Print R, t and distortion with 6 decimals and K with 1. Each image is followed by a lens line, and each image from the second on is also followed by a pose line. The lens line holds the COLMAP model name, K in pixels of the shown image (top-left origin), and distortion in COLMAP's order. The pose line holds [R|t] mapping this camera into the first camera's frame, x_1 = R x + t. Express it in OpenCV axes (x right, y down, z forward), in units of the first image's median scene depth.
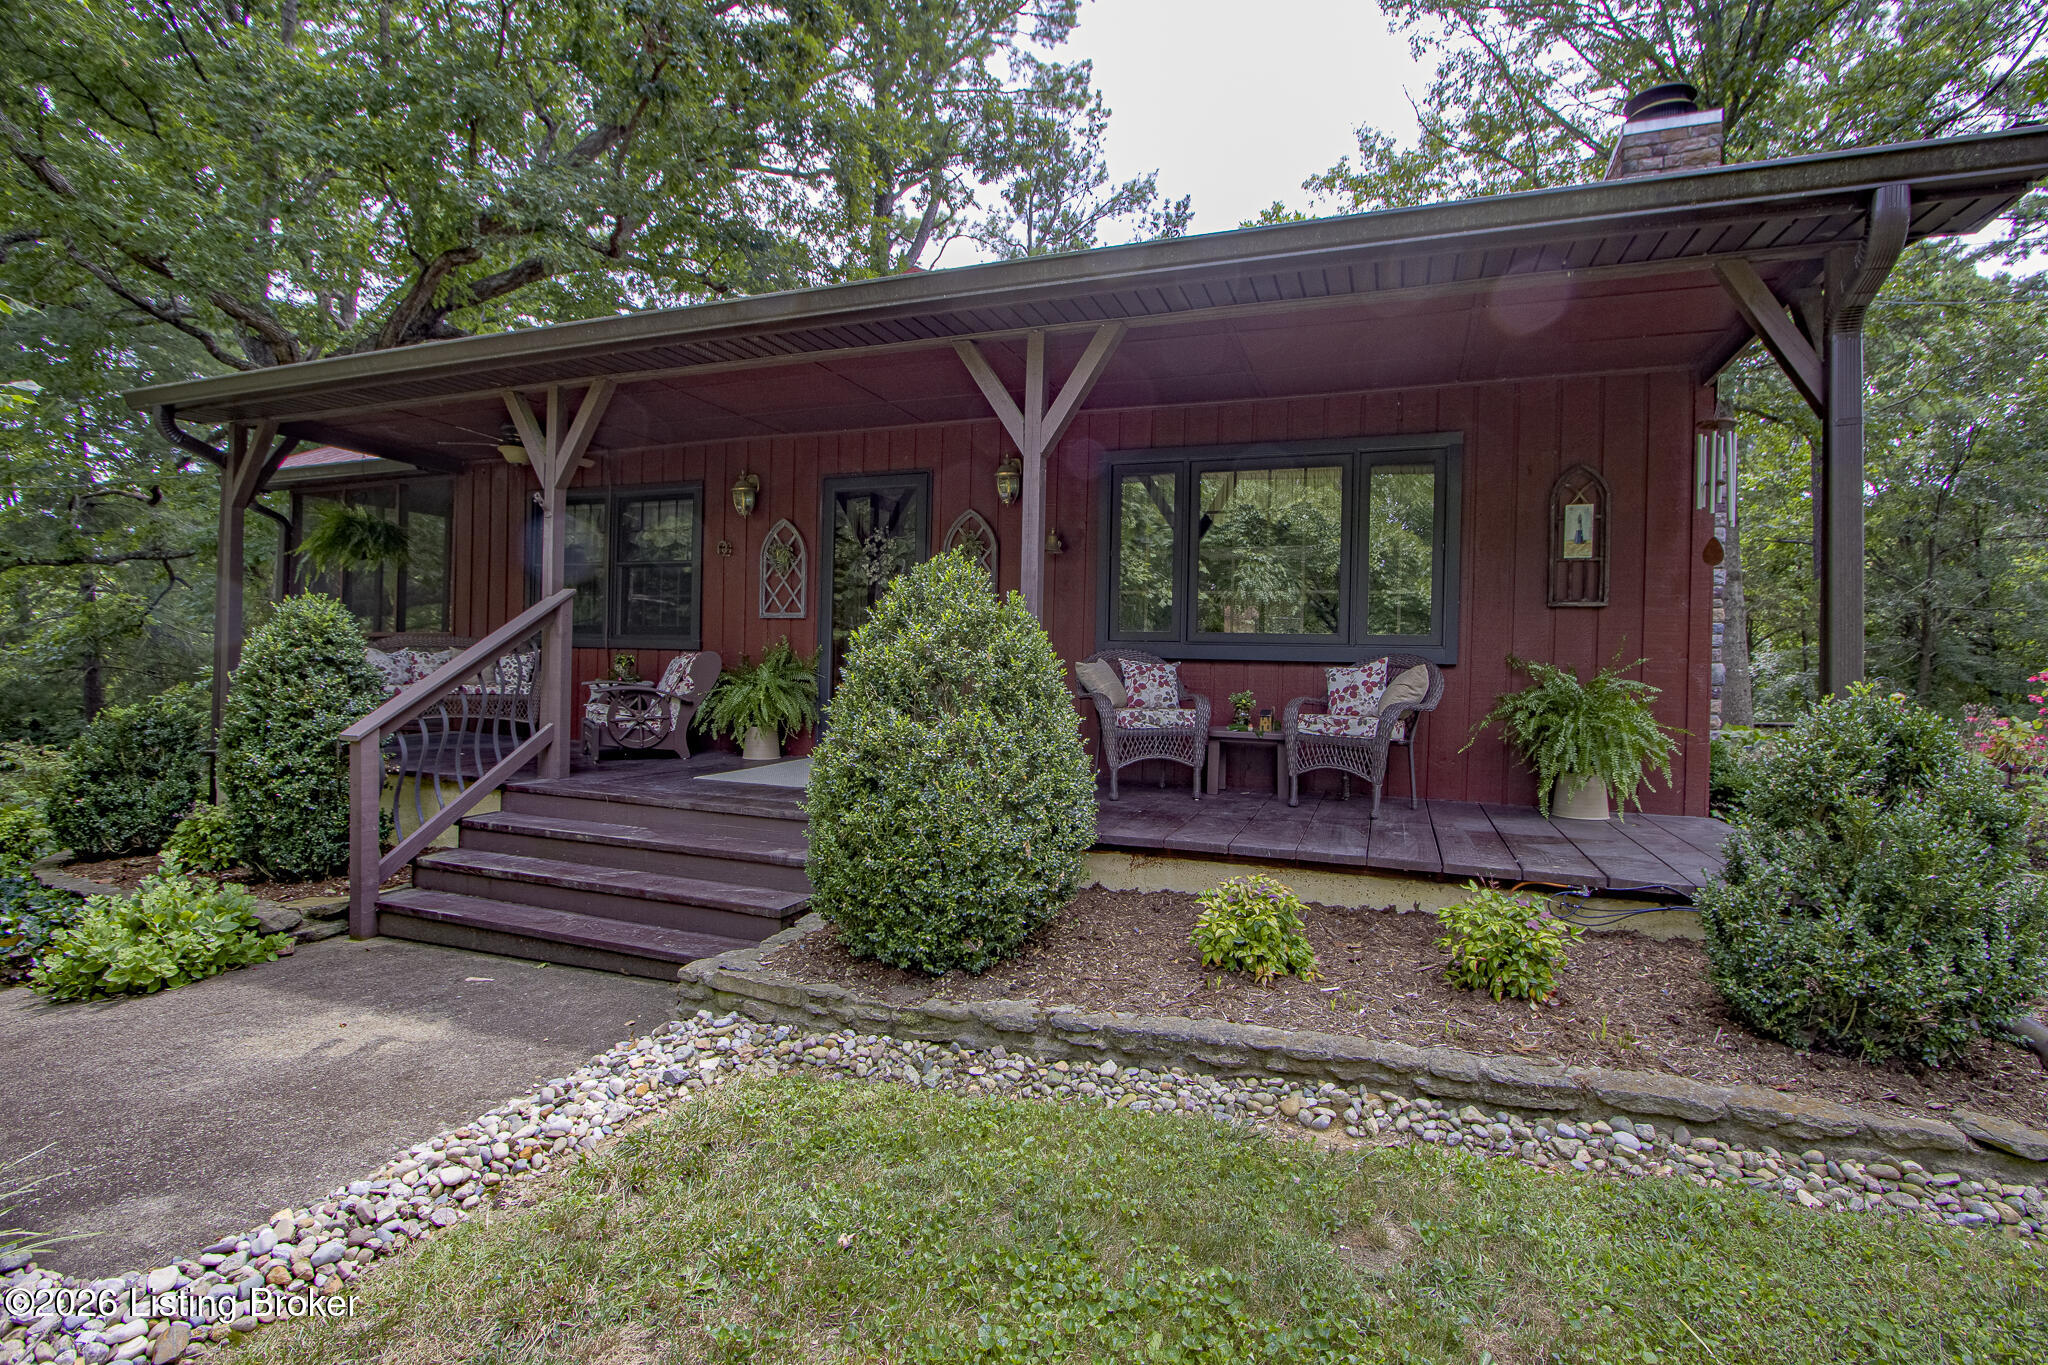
lens RADIAL K [[967.7, 0, 1020.6], [0, 967.7, 685.3], [0, 0, 1]] dist [-0.014694, -0.001388]
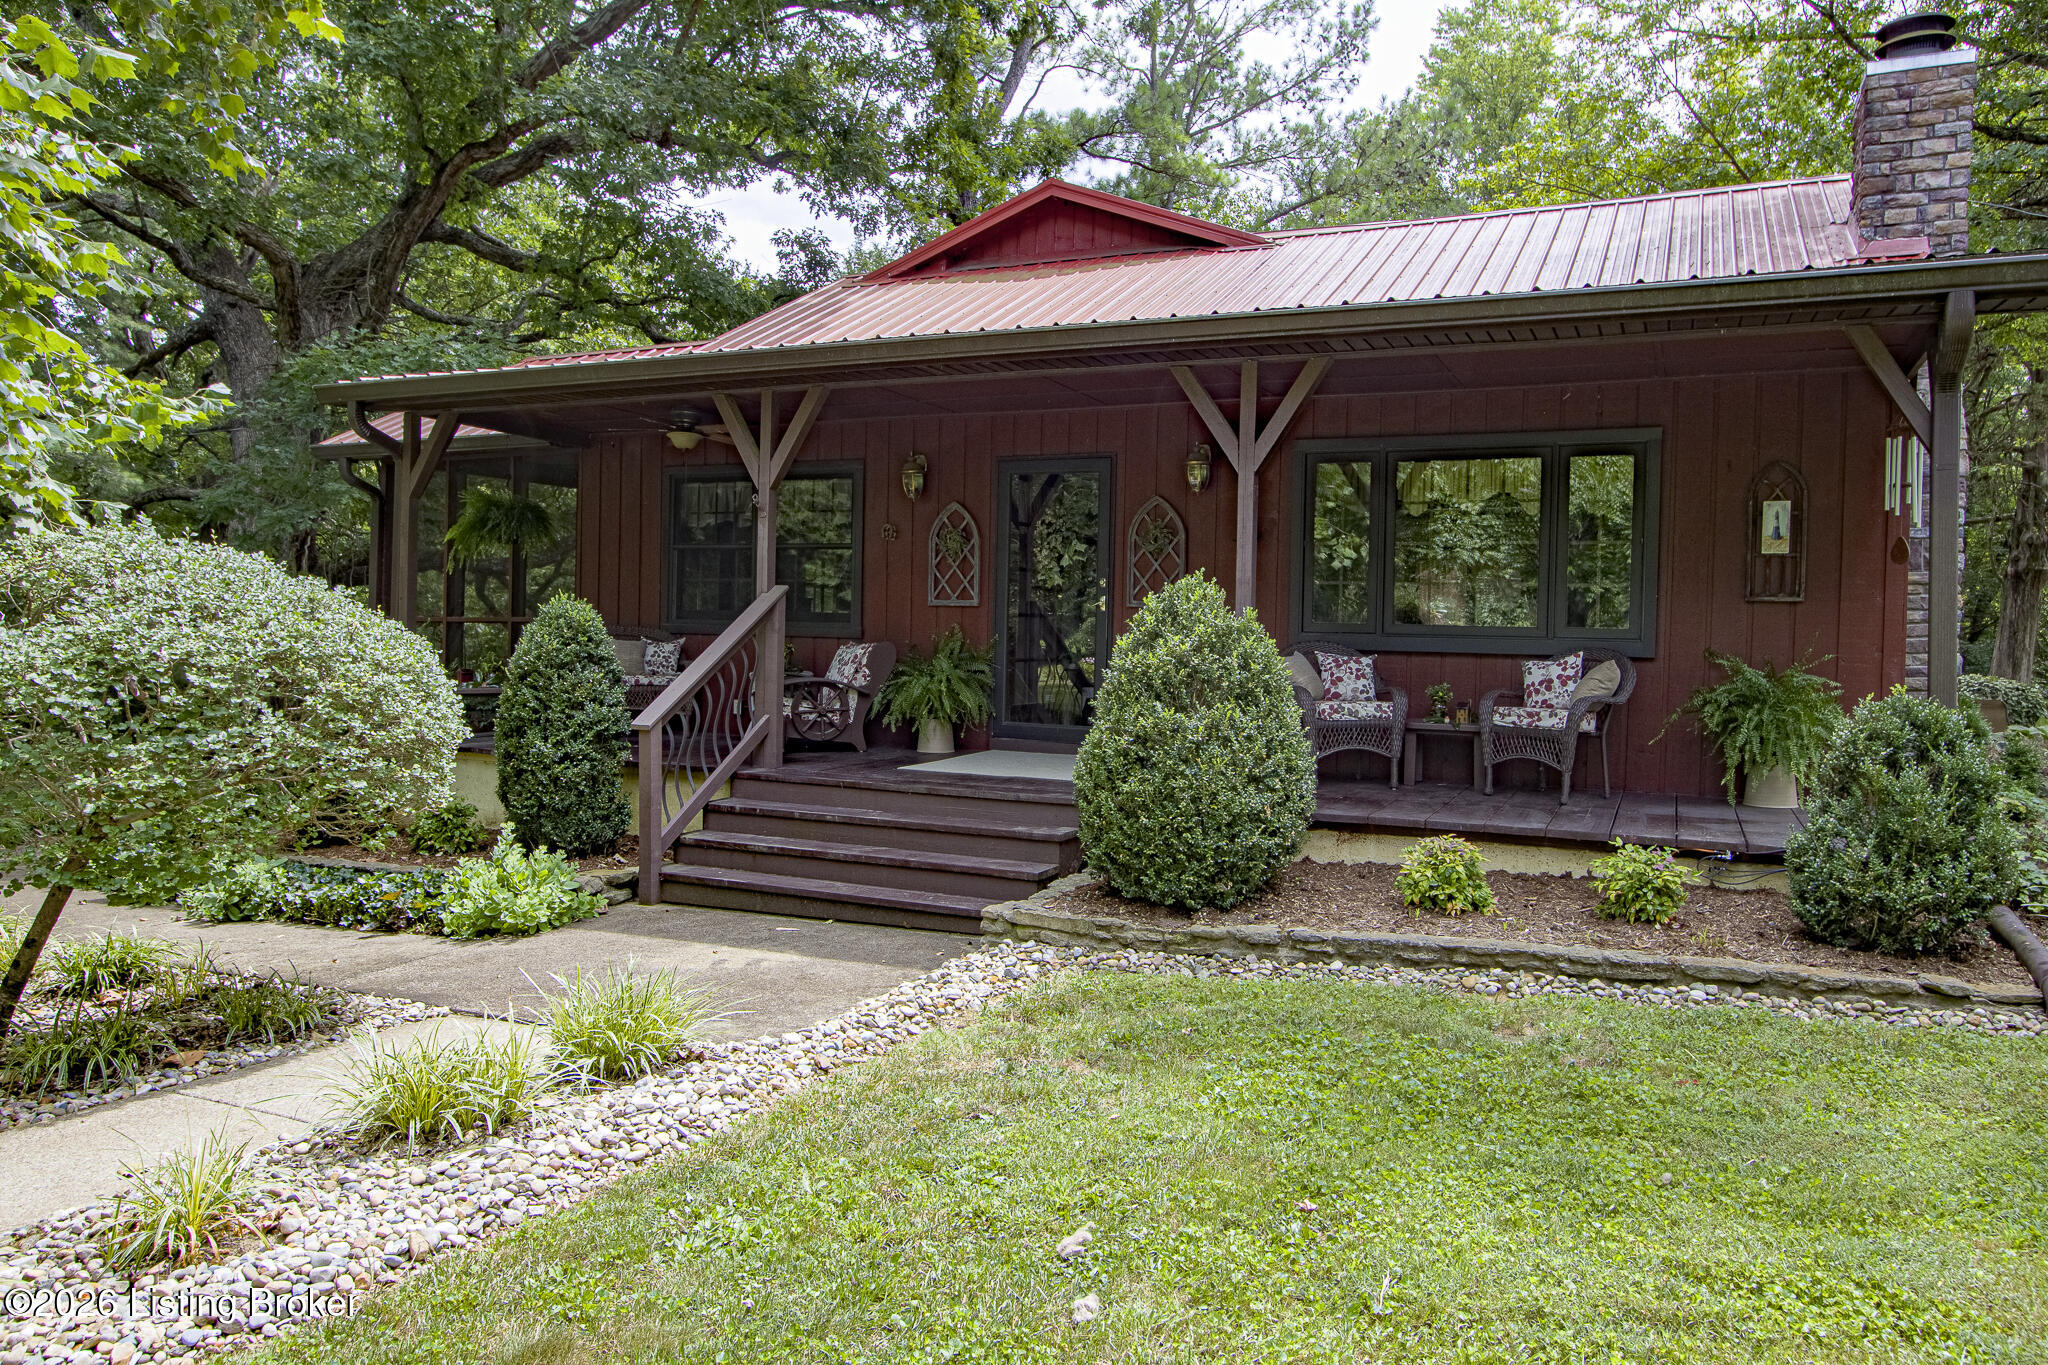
lens RADIAL K [[1392.0, 0, 1033.2], [0, 1392.0, 679.8], [0, 0, 1]] dist [-0.012151, 0.012659]
pose [[0.998036, -0.000242, -0.062650, -0.131344], [0.000985, 0.999929, 0.011834, -0.020133], [0.062643, -0.011872, 0.997965, -0.606876]]
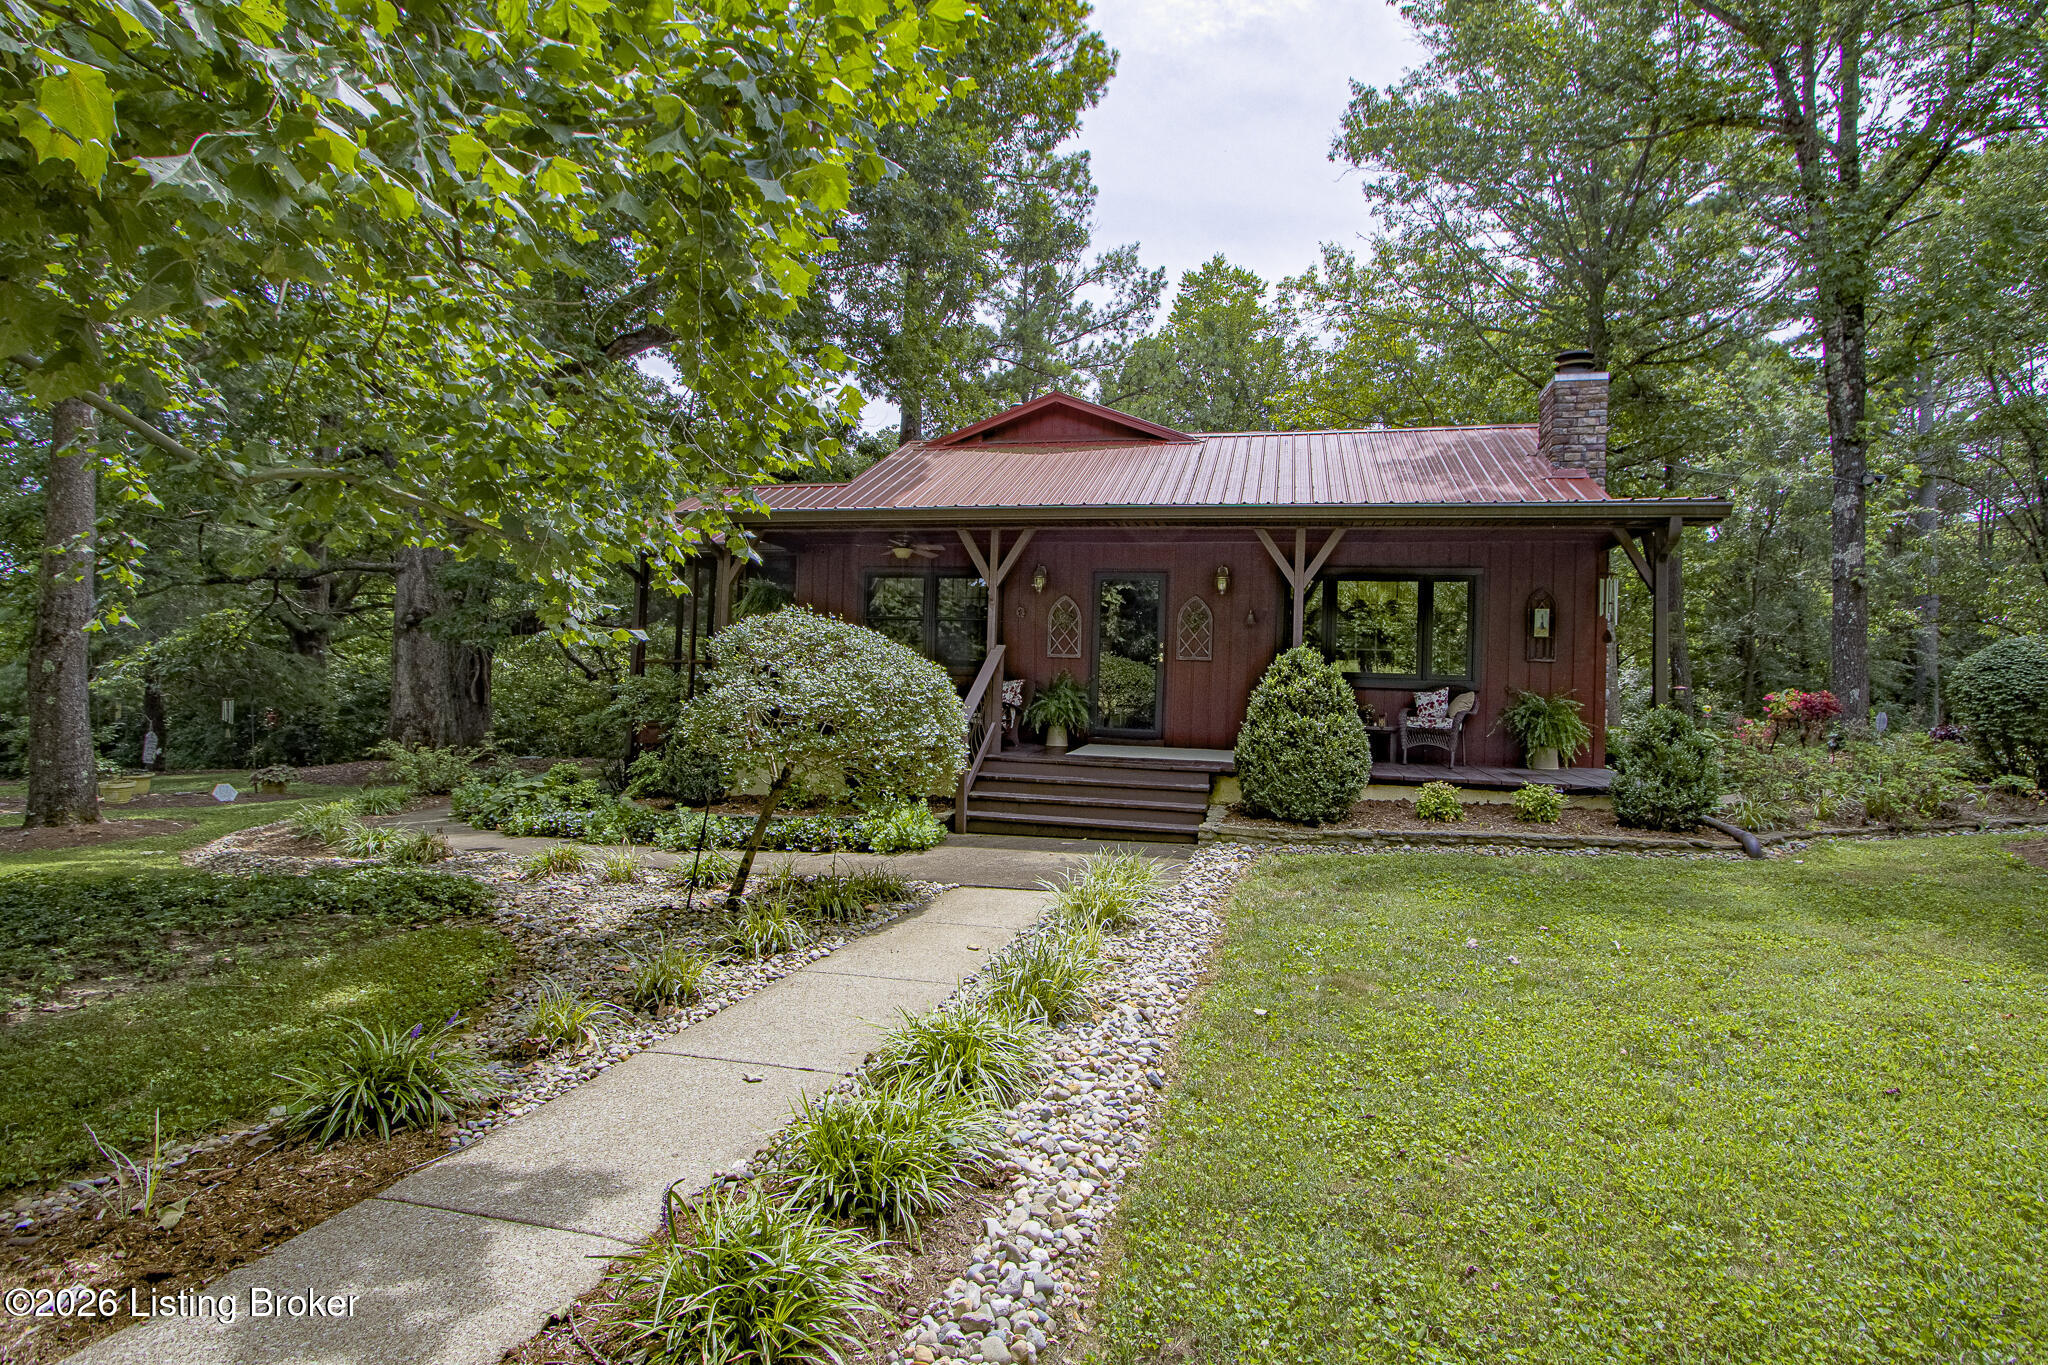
lens RADIAL K [[967.7, 0, 1059.0], [0, 967.7, 684.2], [0, 0, 1]] dist [-0.014694, -0.001388]
pose [[0.992017, 0.004874, 0.126009, -0.739497], [-0.003606, 0.999941, -0.010287, -0.015172], [-0.126051, 0.009750, 0.991976, -0.943699]]
